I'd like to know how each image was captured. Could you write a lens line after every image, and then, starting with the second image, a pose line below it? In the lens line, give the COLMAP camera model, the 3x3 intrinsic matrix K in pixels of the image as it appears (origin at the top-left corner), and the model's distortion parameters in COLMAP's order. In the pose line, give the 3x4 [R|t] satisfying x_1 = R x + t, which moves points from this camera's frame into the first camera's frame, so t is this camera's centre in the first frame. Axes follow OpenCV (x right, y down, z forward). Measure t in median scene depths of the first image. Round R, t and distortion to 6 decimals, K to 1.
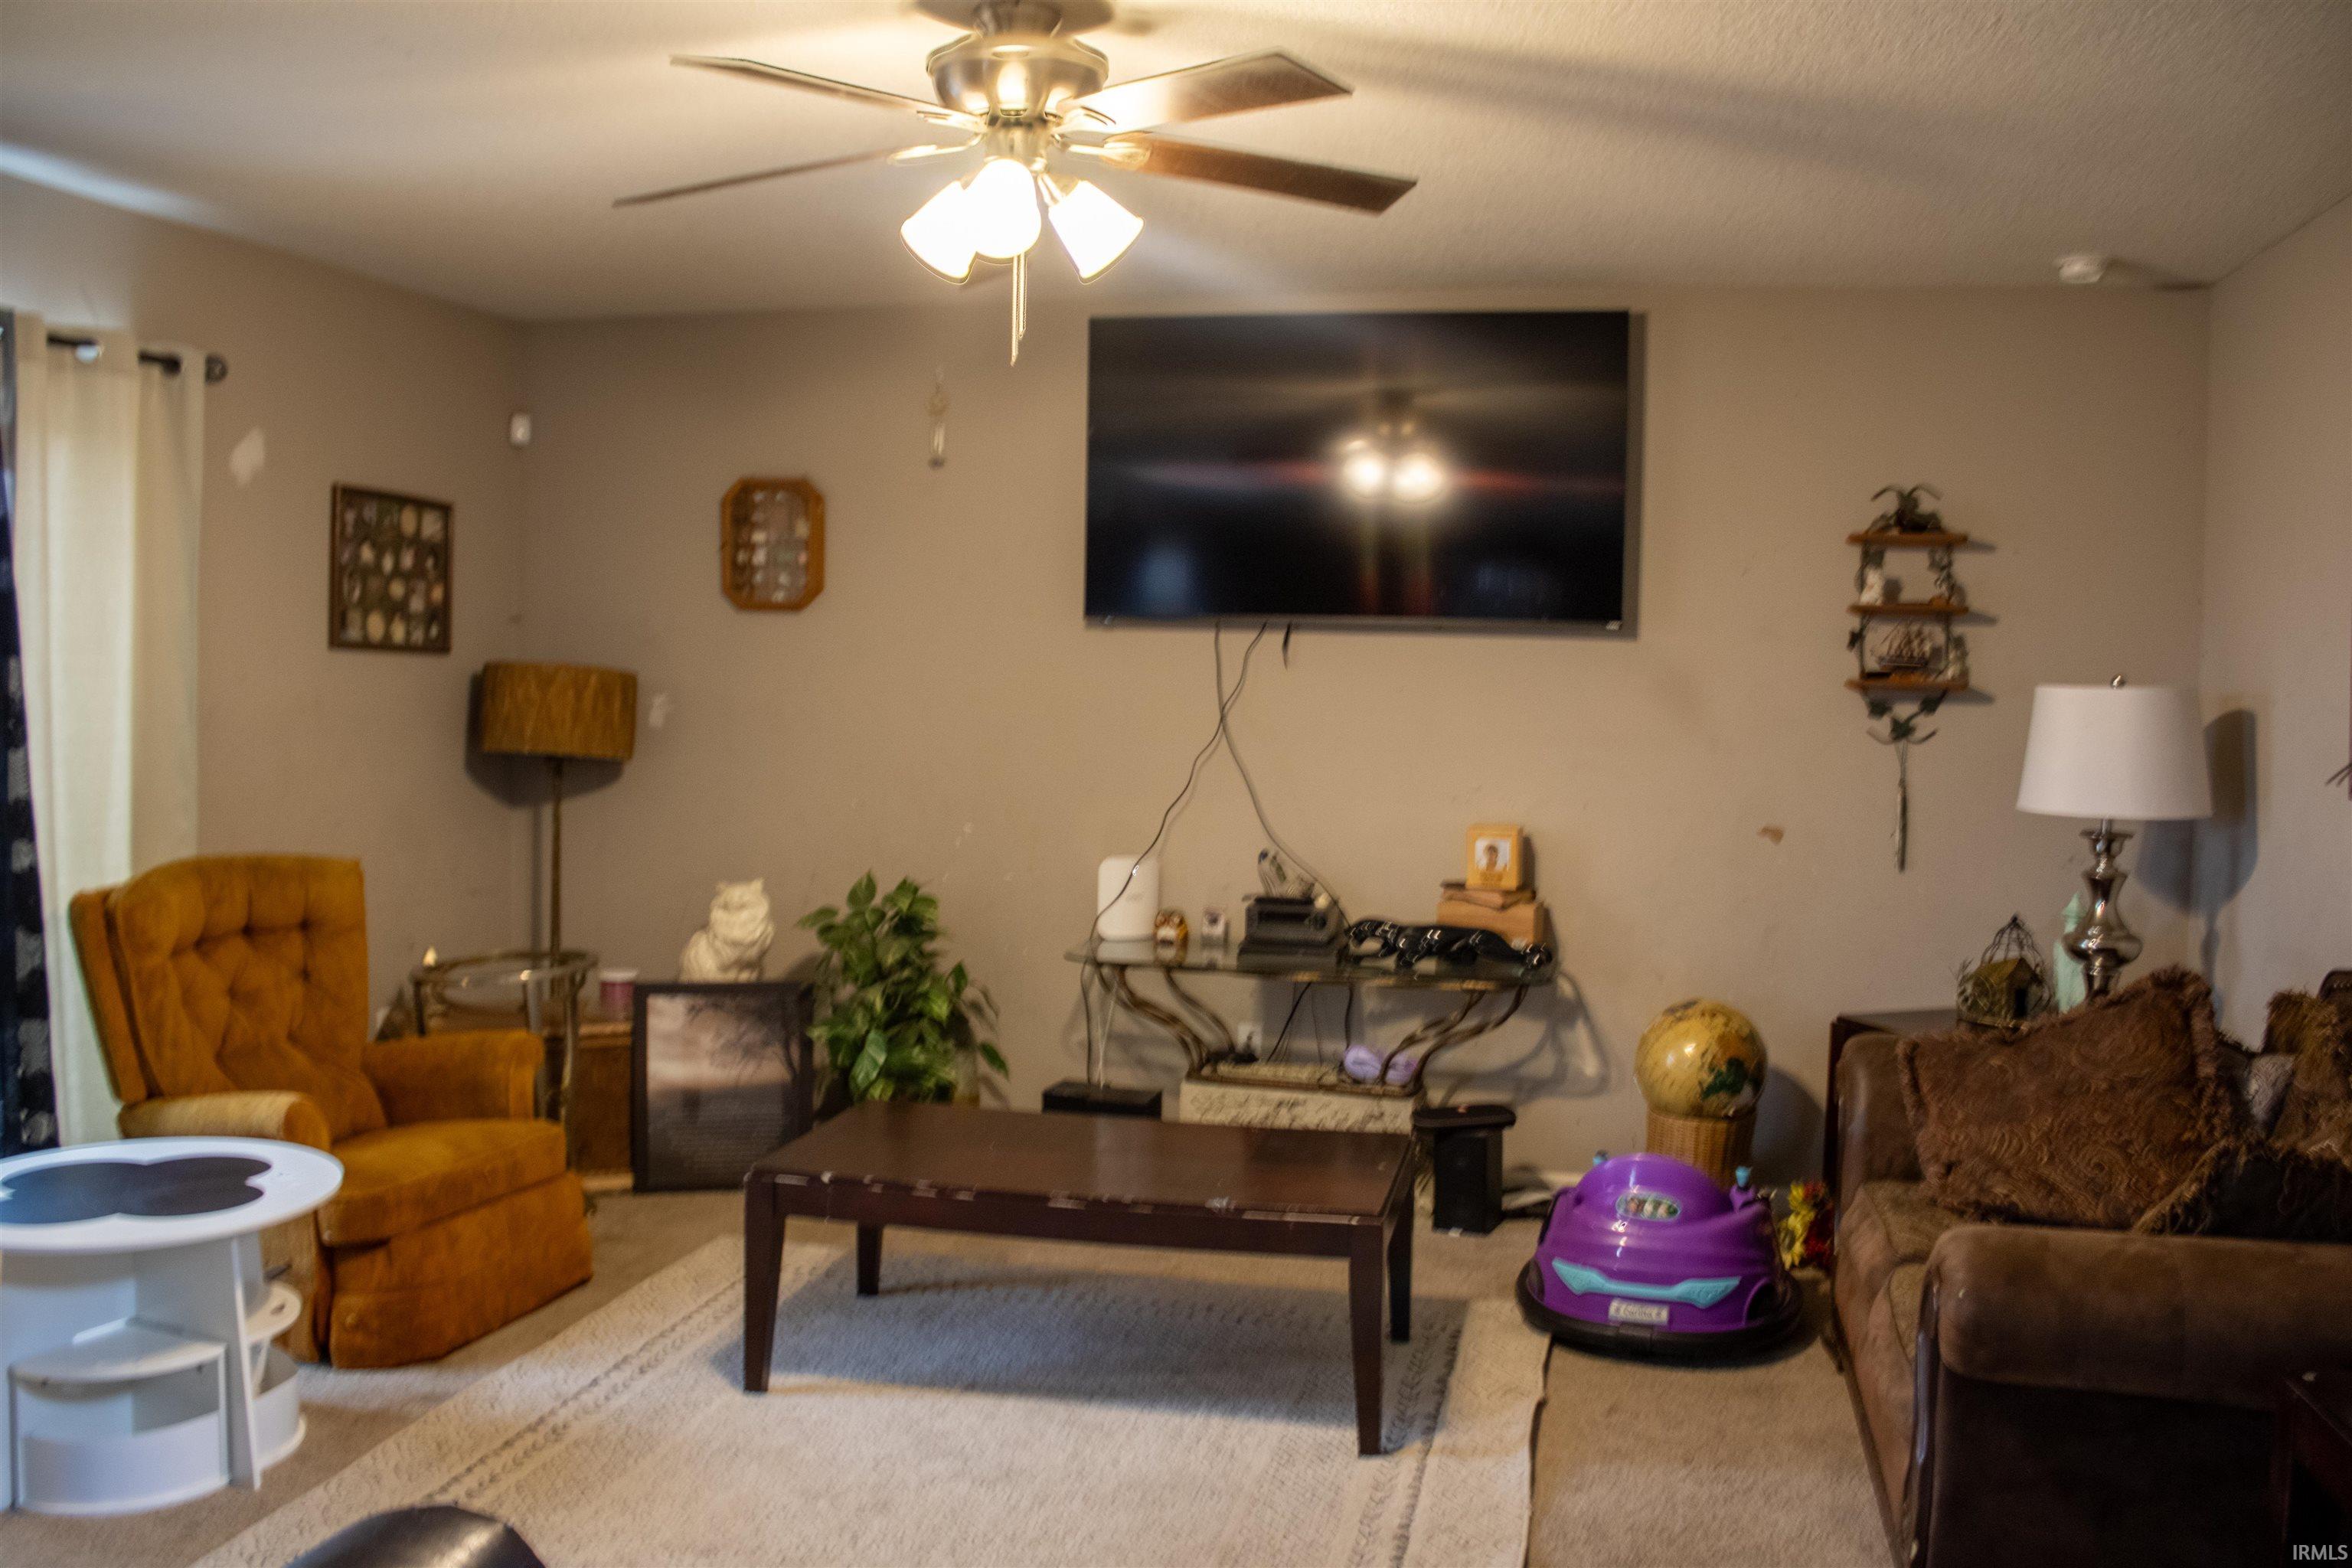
lens RADIAL K [[1947.1, 0, 1170.7], [0, 1947.1, 759.0], [0, 0, 1]] dist [-0.155309, 0.130501]
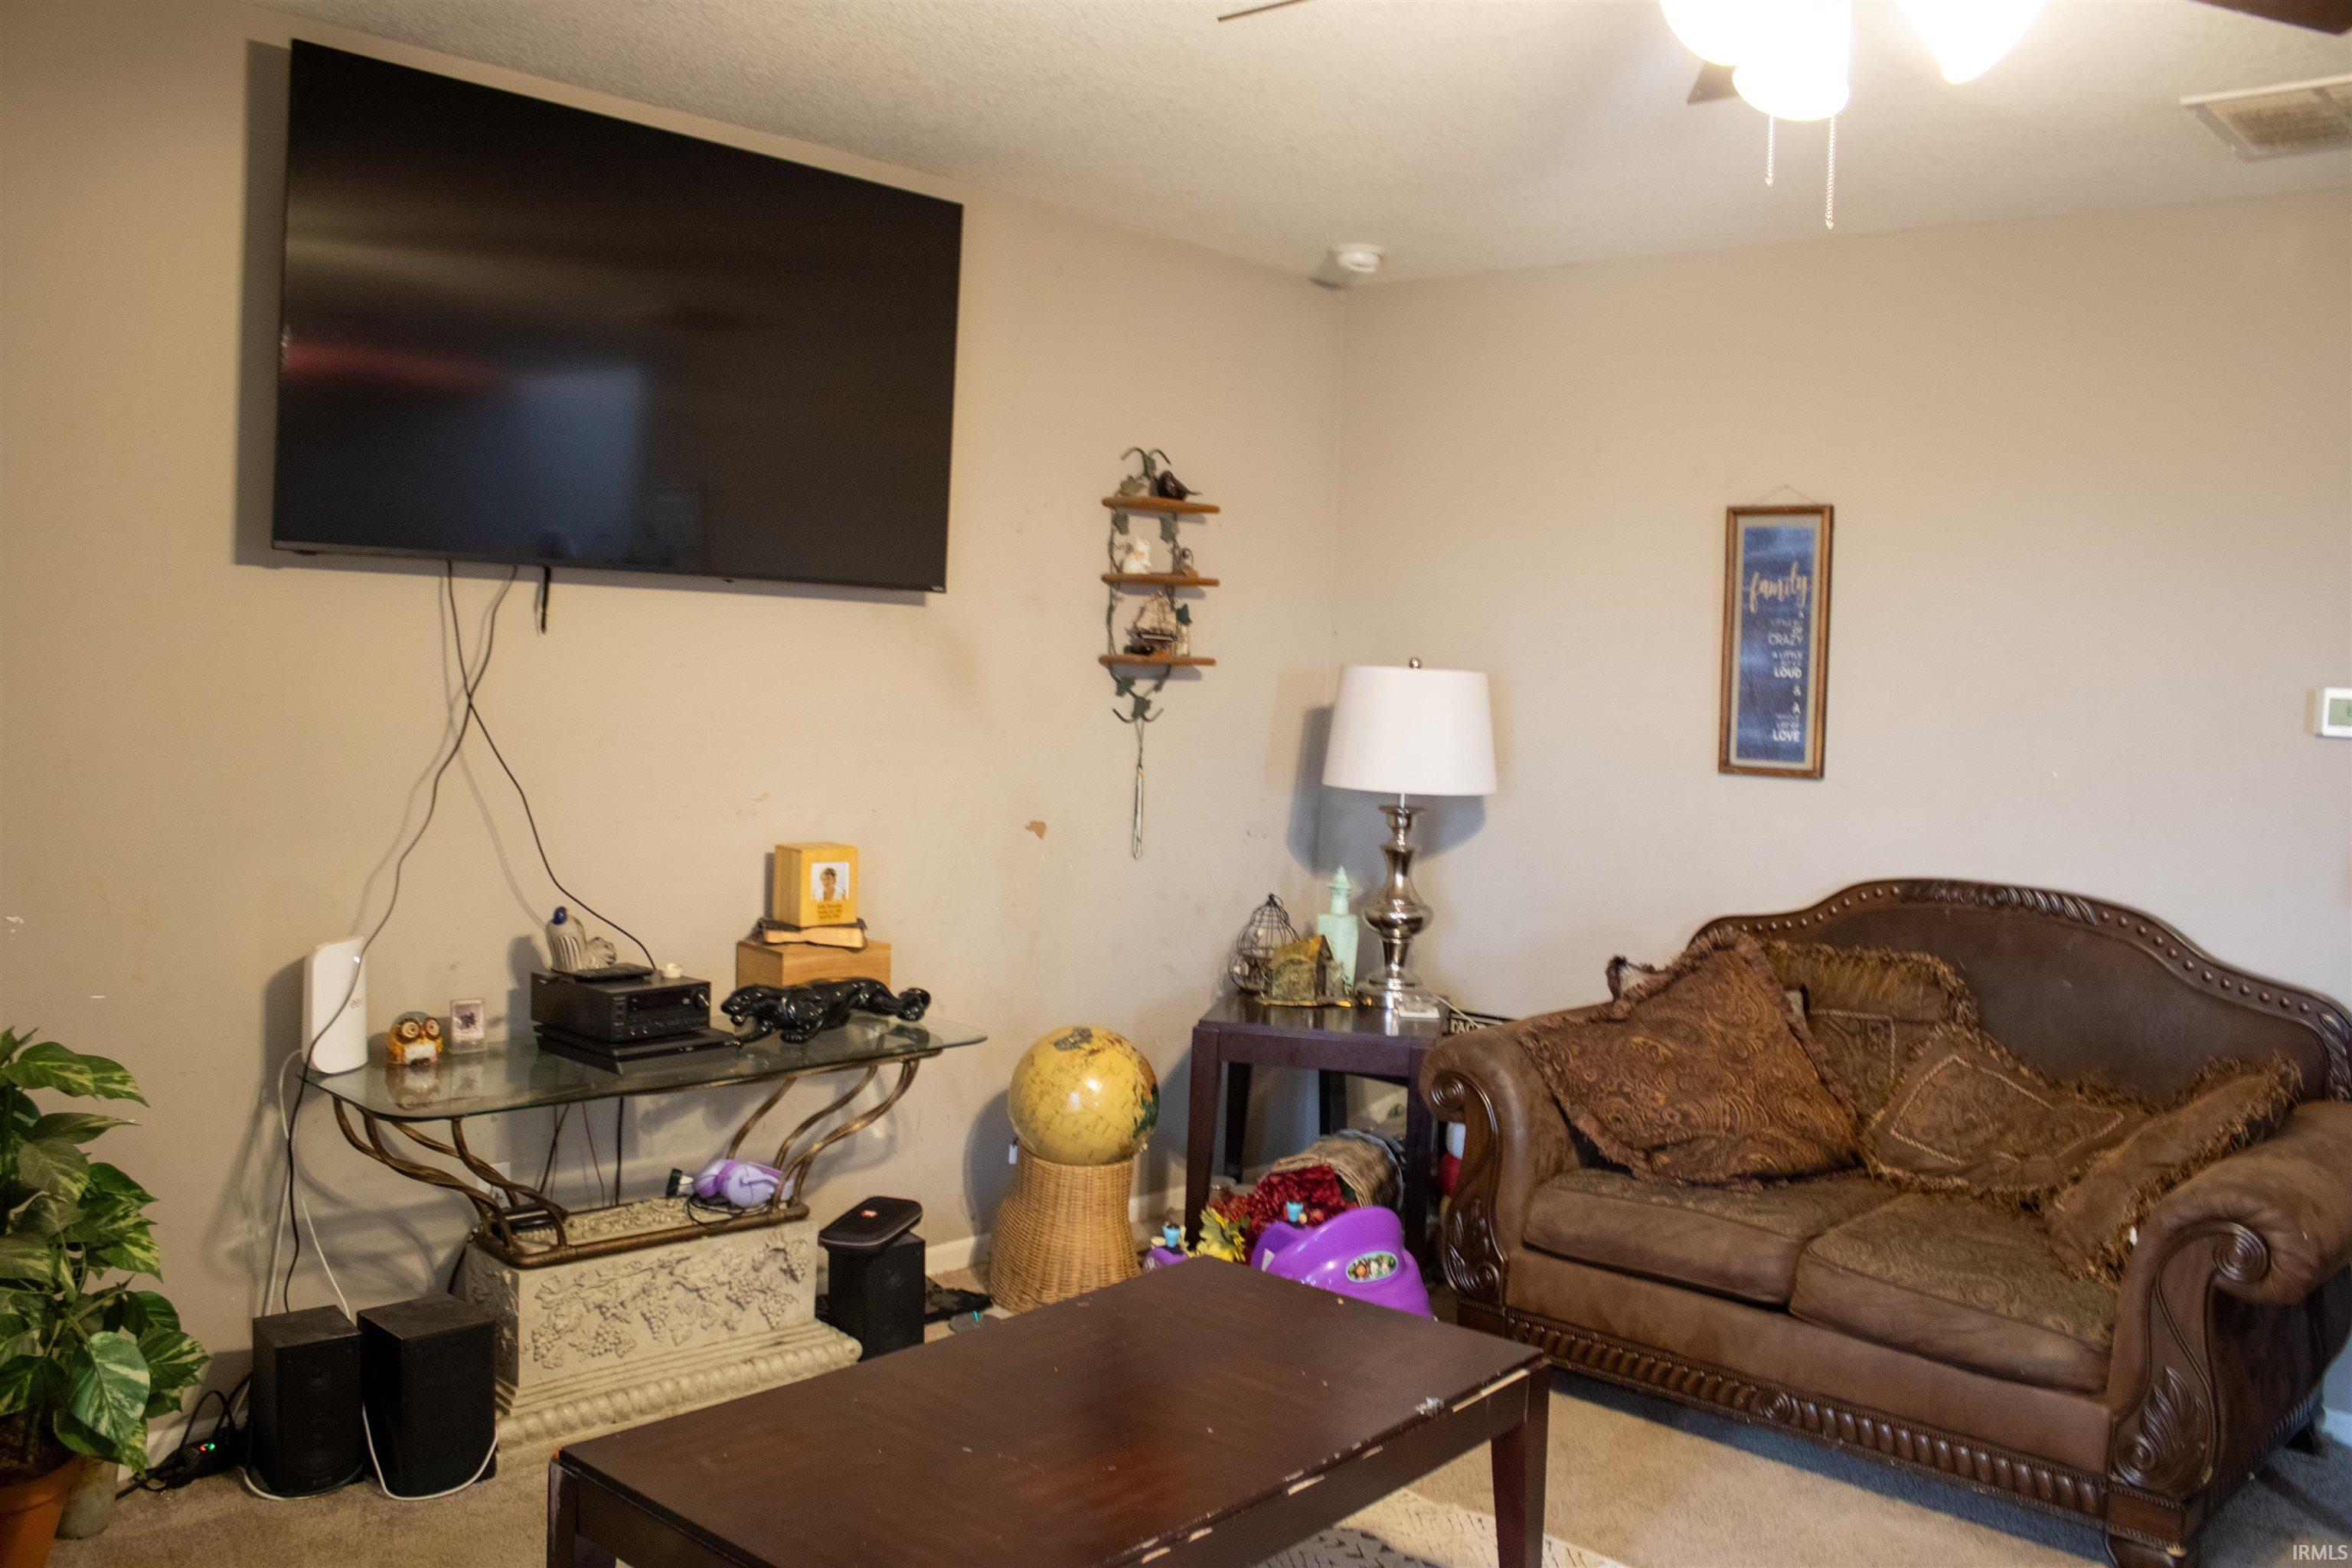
lens RADIAL K [[1976.1, 0, 1186.9], [0, 1976.1, 750.0], [0, 0, 1]] dist [-0.171621, 0.137937]
pose [[0.490780, -0.040447, 0.870344, -0.452130], [0.010402, 0.999123, 0.040566, -0.033892], [-0.871221, -0.010855, 0.490771, 0.504046]]
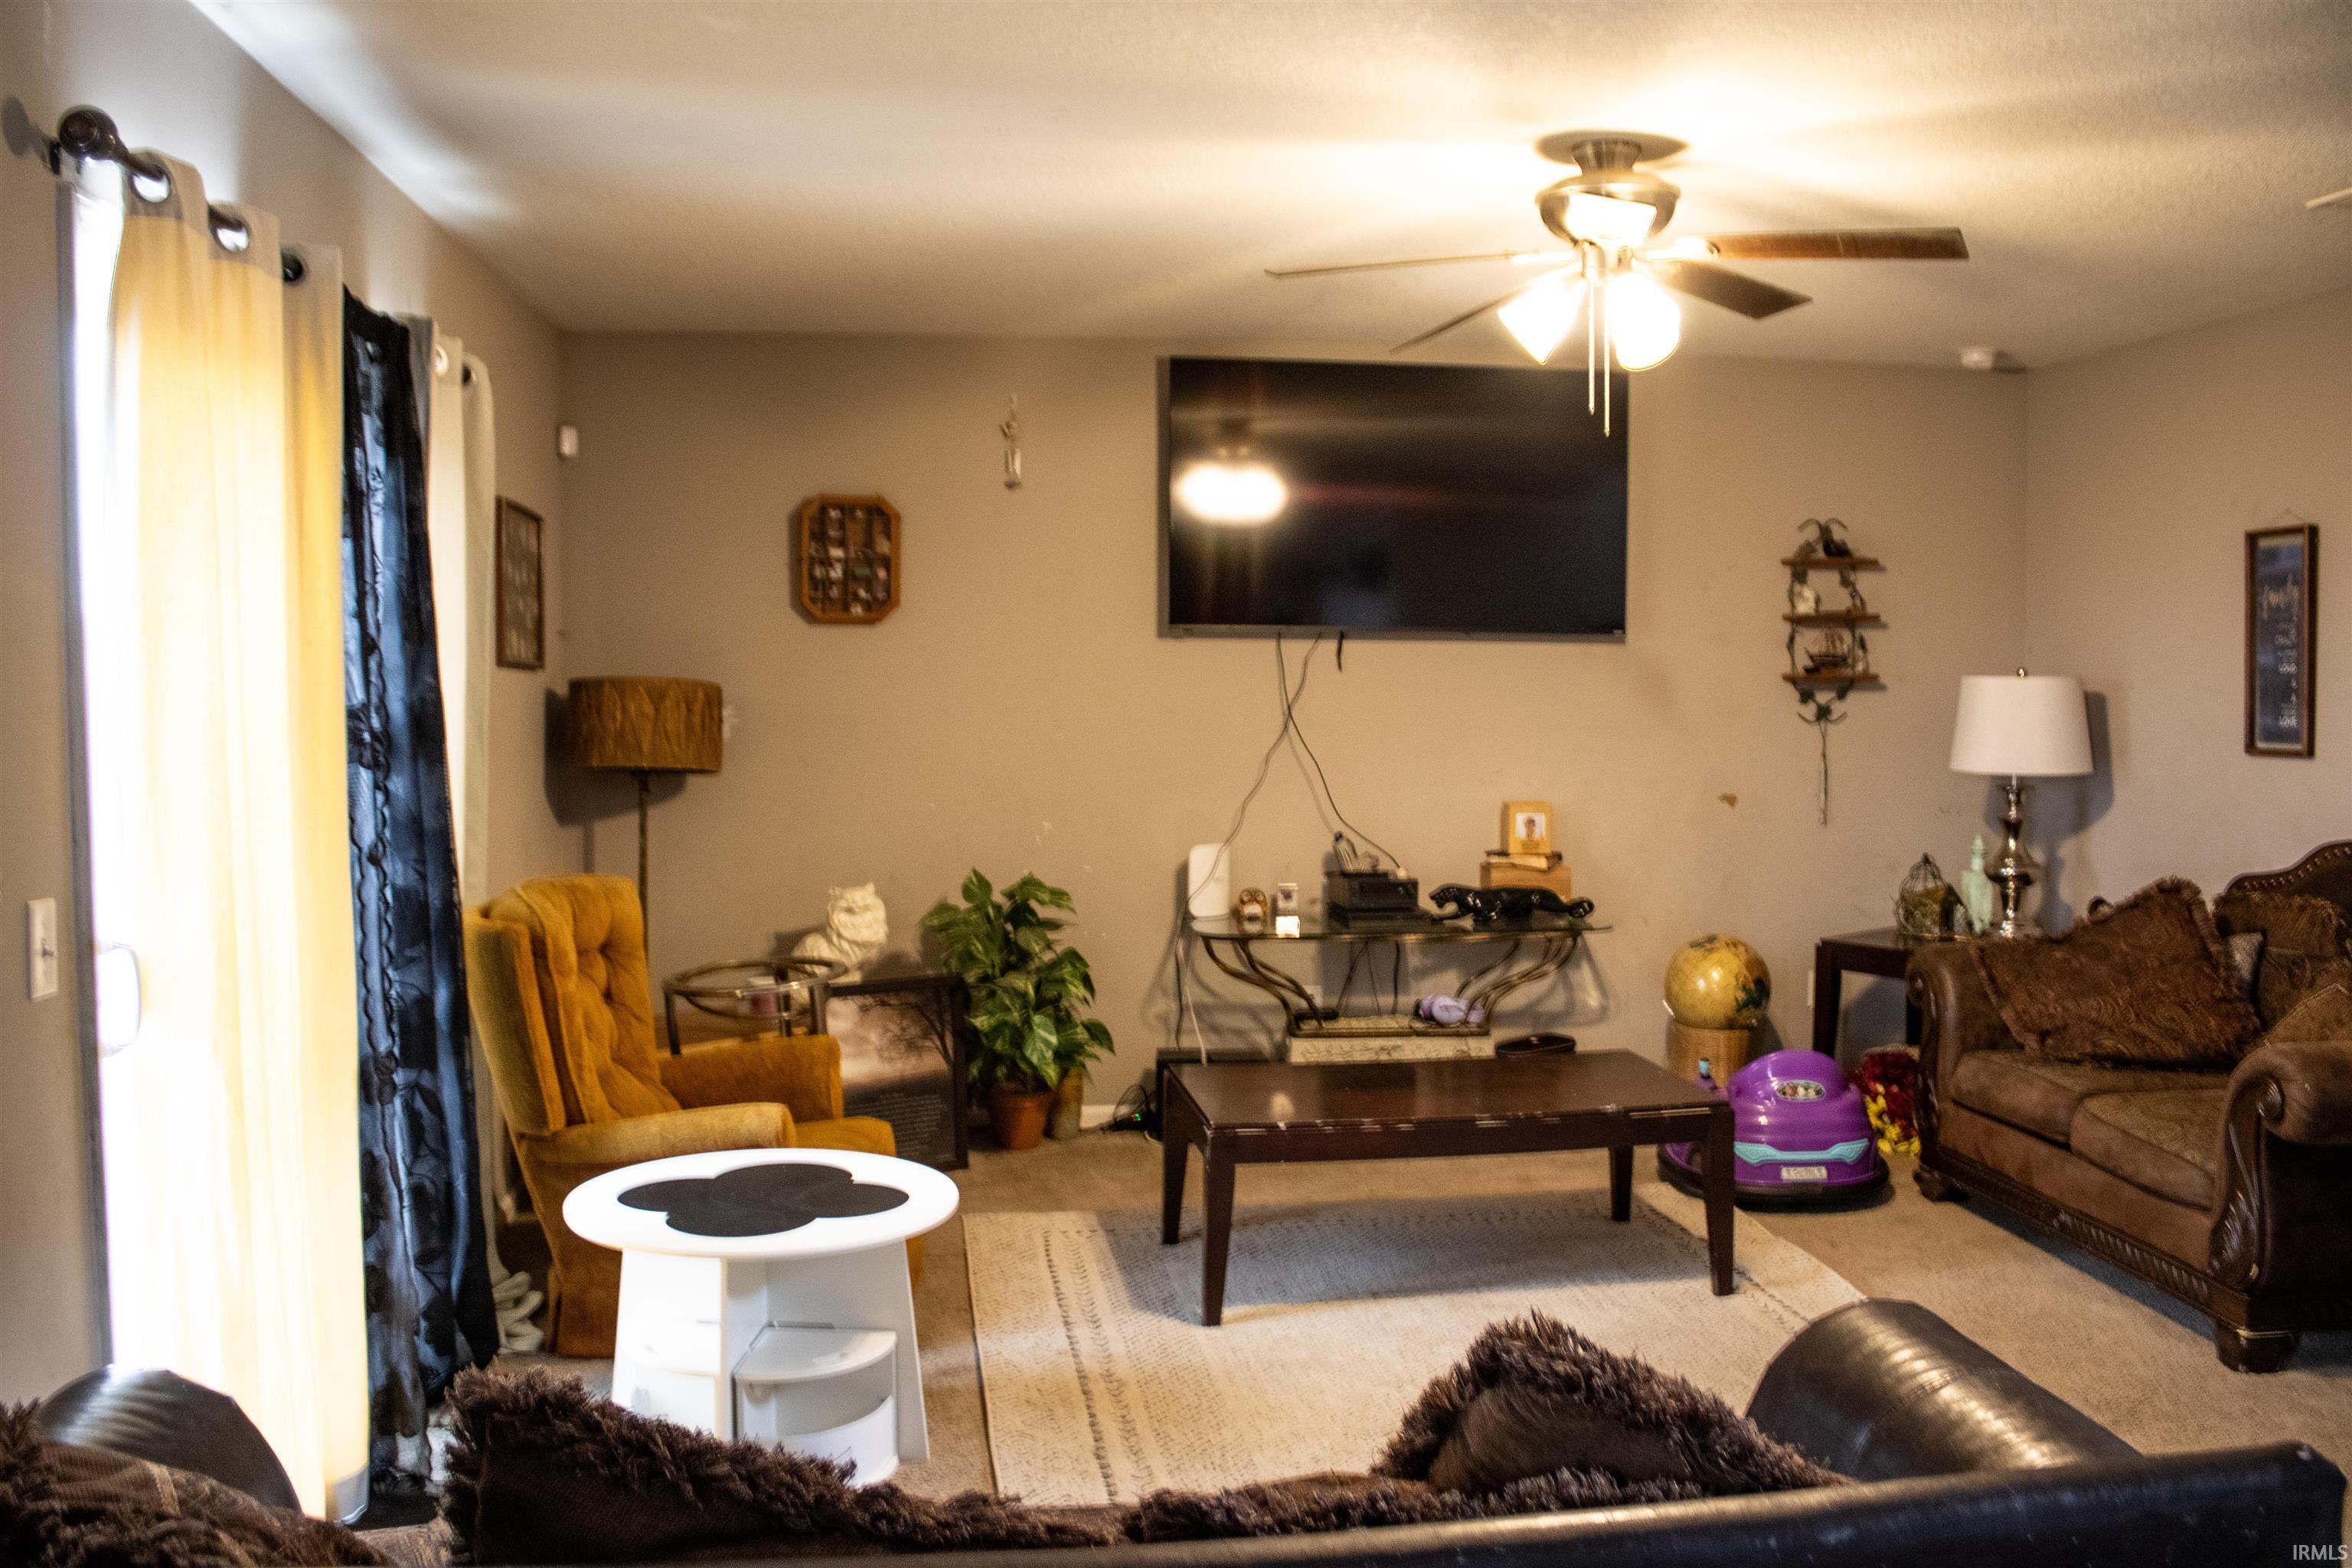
lens RADIAL K [[1947.1, 0, 1170.7], [0, 1947.1, 759.0], [0, 0, 1]] dist [-0.155309, 0.130501]
pose [[0.939055, -0.031344, 0.342336, -0.456592], [0.030715, 0.999502, 0.007260, -0.007387], [-0.342393, 0.003698, 0.939550, -0.041754]]
